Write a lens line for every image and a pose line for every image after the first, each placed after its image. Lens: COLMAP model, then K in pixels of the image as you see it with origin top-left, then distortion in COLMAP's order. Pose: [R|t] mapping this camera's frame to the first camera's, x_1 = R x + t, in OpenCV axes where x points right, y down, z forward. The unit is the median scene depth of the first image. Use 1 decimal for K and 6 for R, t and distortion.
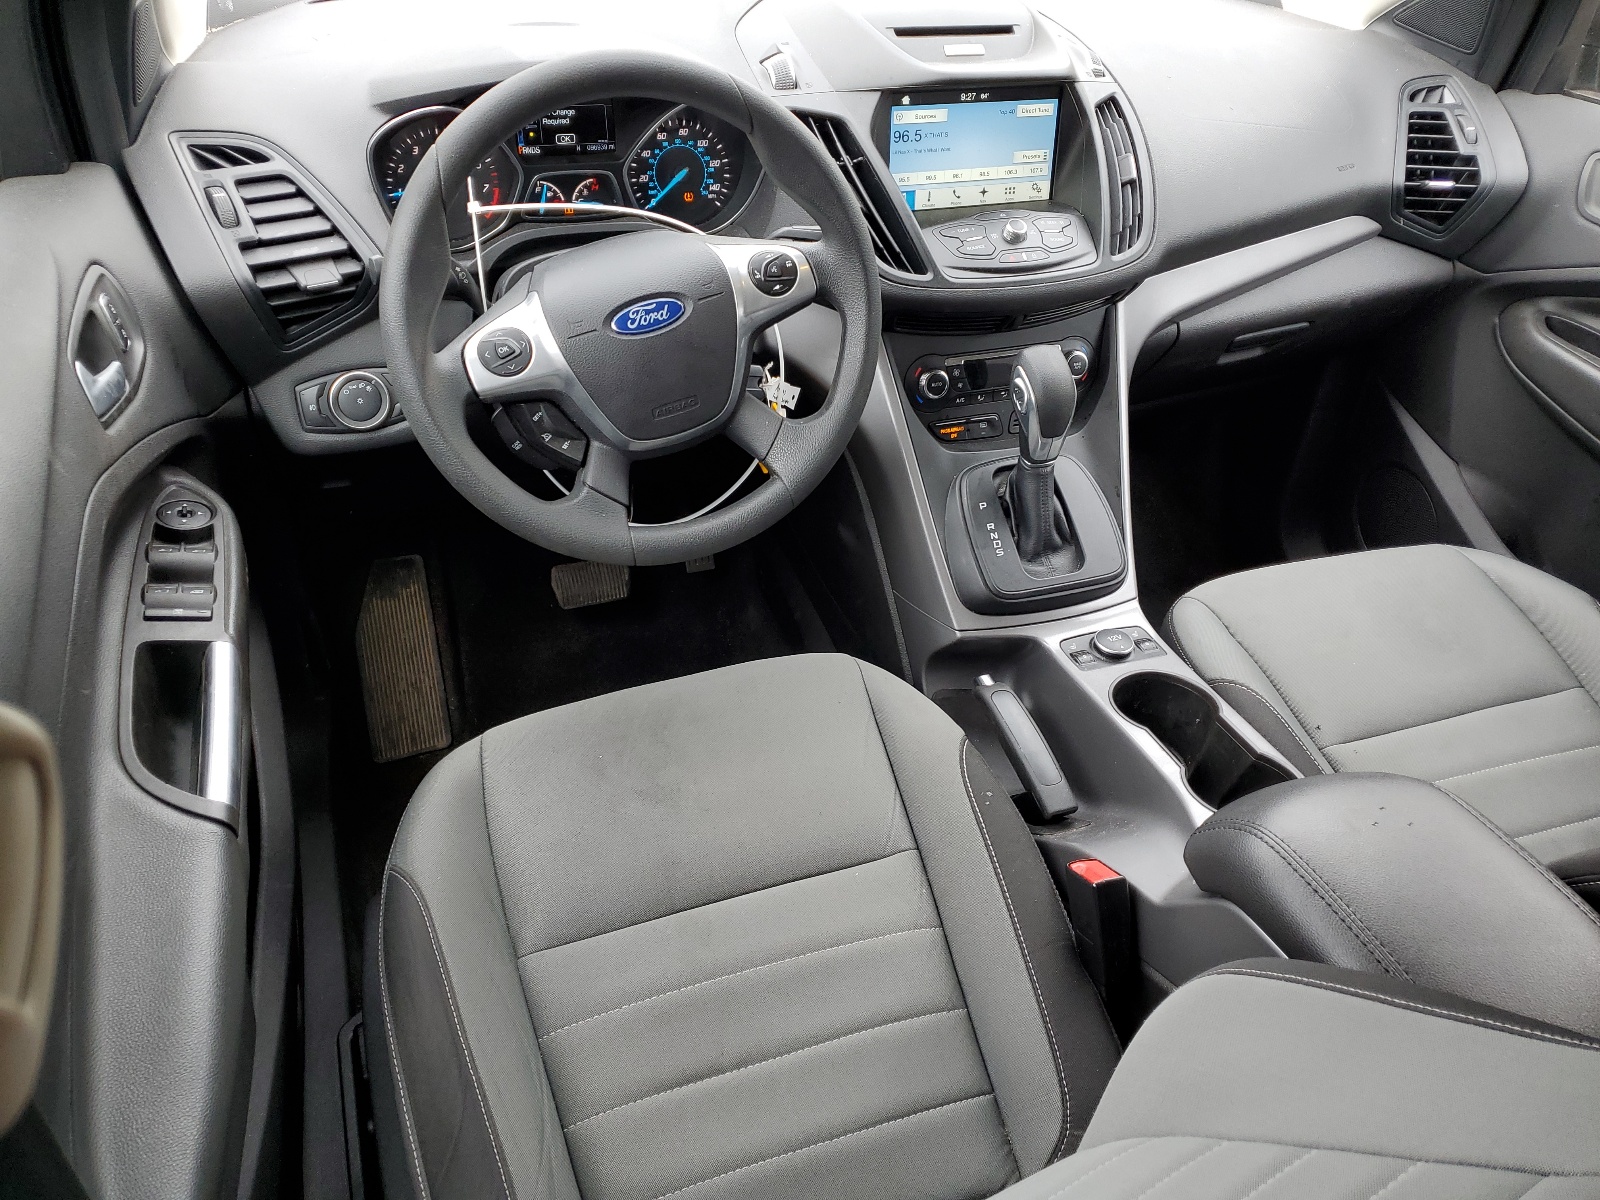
lens RADIAL K [[1209.3, 0, 798.1], [0, 1209.3, 602.3], [0, 0, 1]] dist [-0.014689, -0.004396]
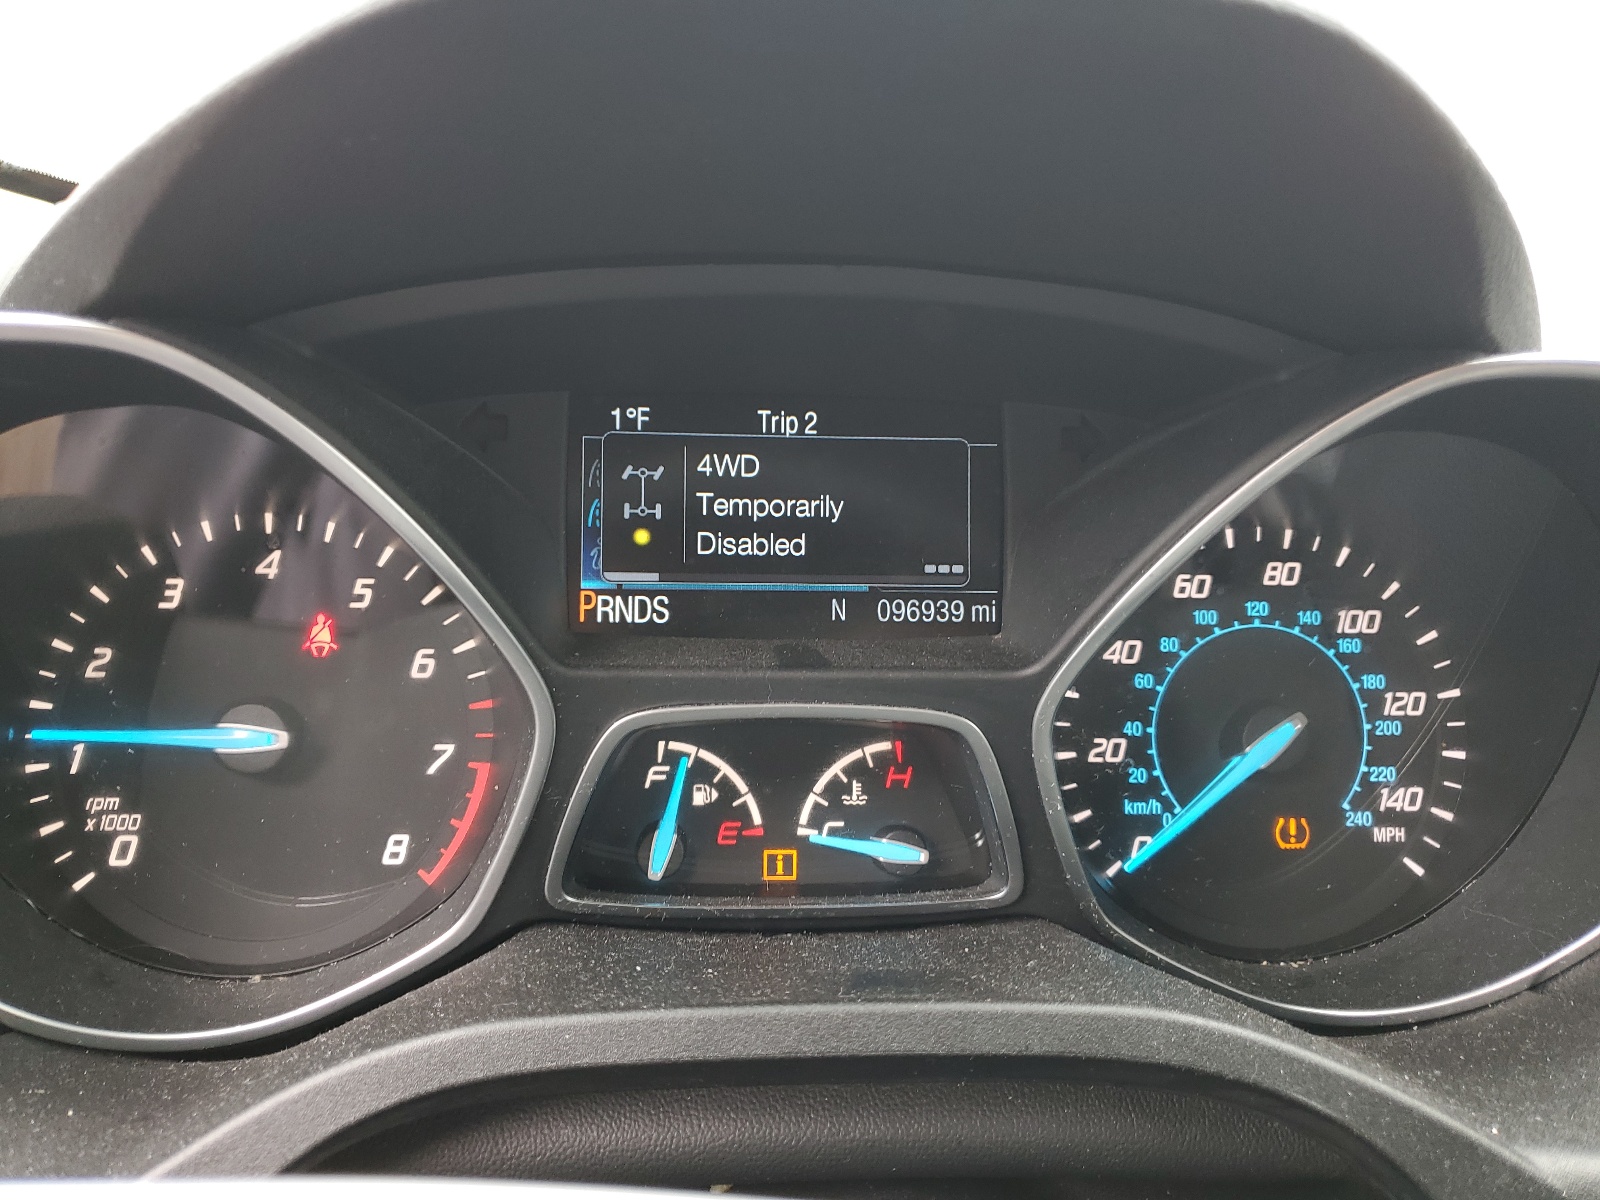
lens RADIAL K [[1209.3, 0, 798.9], [0, 1209.3, 600.4], [0, 0, 1]] dist [-0.014689, -0.004396]
pose [[0.971508, 0.012598, -0.236673, -0.131217], [-0.118353, 0.890956, -0.438396, -0.267464], [0.205342, 0.453916, 0.867061, 0.771765]]
